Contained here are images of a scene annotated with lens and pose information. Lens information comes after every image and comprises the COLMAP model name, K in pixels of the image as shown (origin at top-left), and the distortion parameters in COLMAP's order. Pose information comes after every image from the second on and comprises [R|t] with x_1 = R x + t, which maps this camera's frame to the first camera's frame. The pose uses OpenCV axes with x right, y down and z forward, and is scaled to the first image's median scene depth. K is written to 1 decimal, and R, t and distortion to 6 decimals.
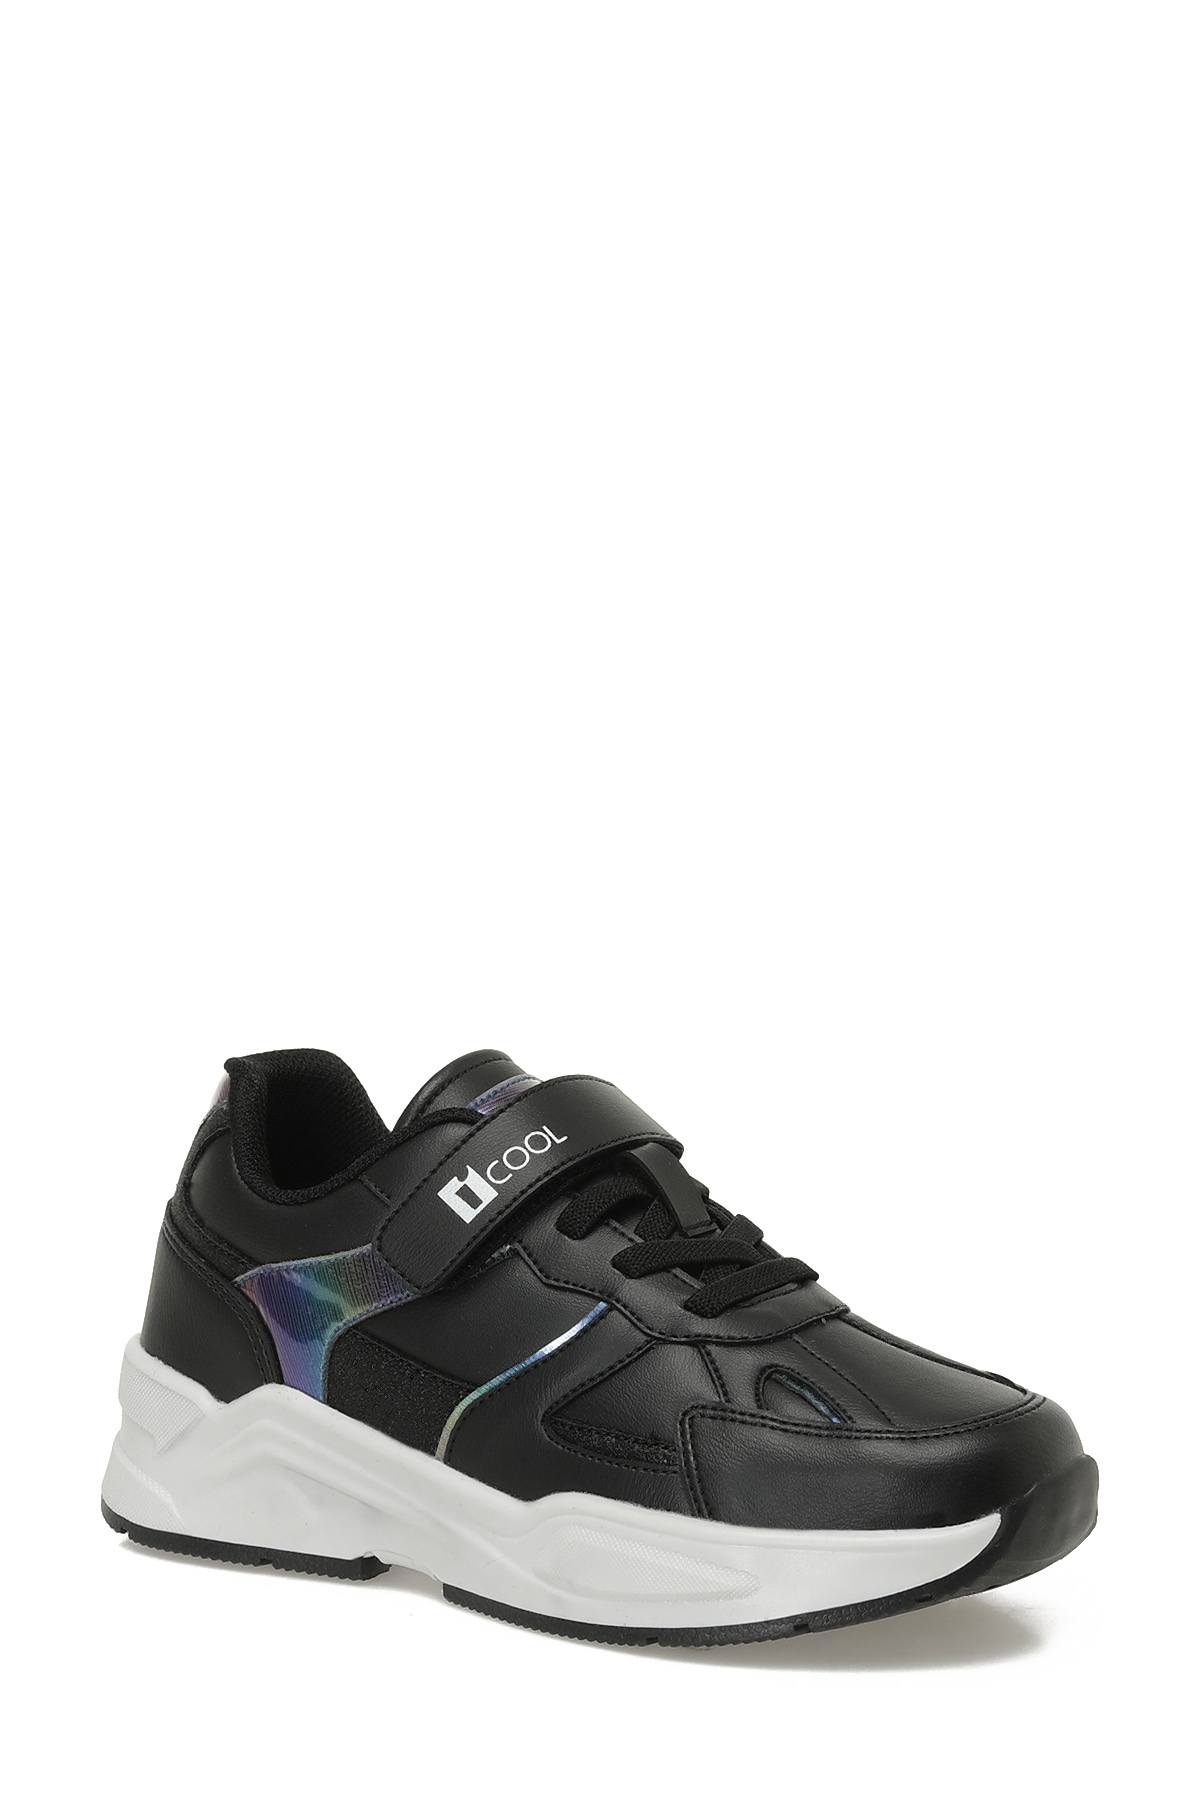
lens RADIAL K [[5464.5, 0, 602.1], [0, 5464.5, 899.1], [0, 0, 1]] dist [0.092107, 0.000000]
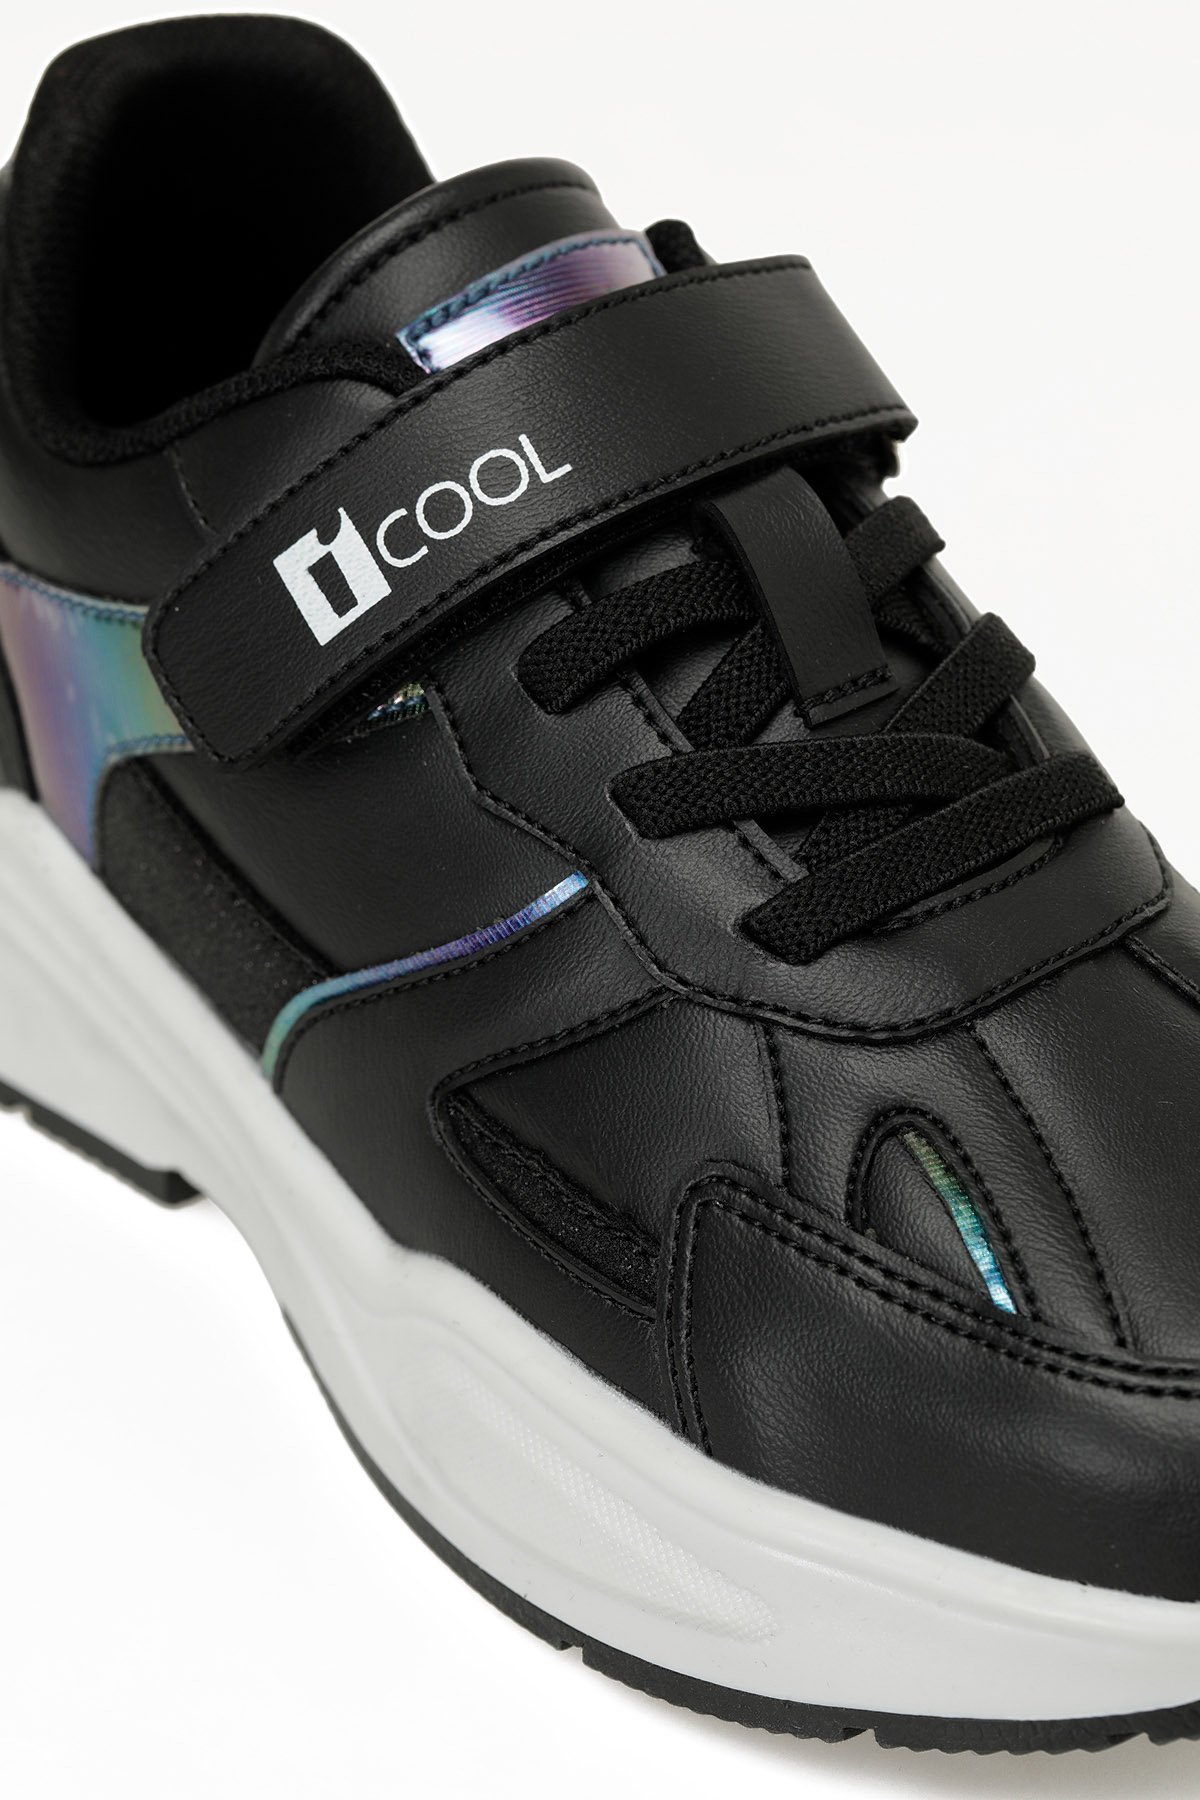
lens RADIAL K [[5464.5, 0, 598.2], [0, 5464.5, 898.2], [0, 0, 1]] dist [0.092107, 0.000000]
pose [[0.963074, 0.152342, -0.221993, 0.100295], [-0.054708, 0.918051, 0.392669, -0.099461], [0.263621, -0.366024, 0.892485, 0.594508]]
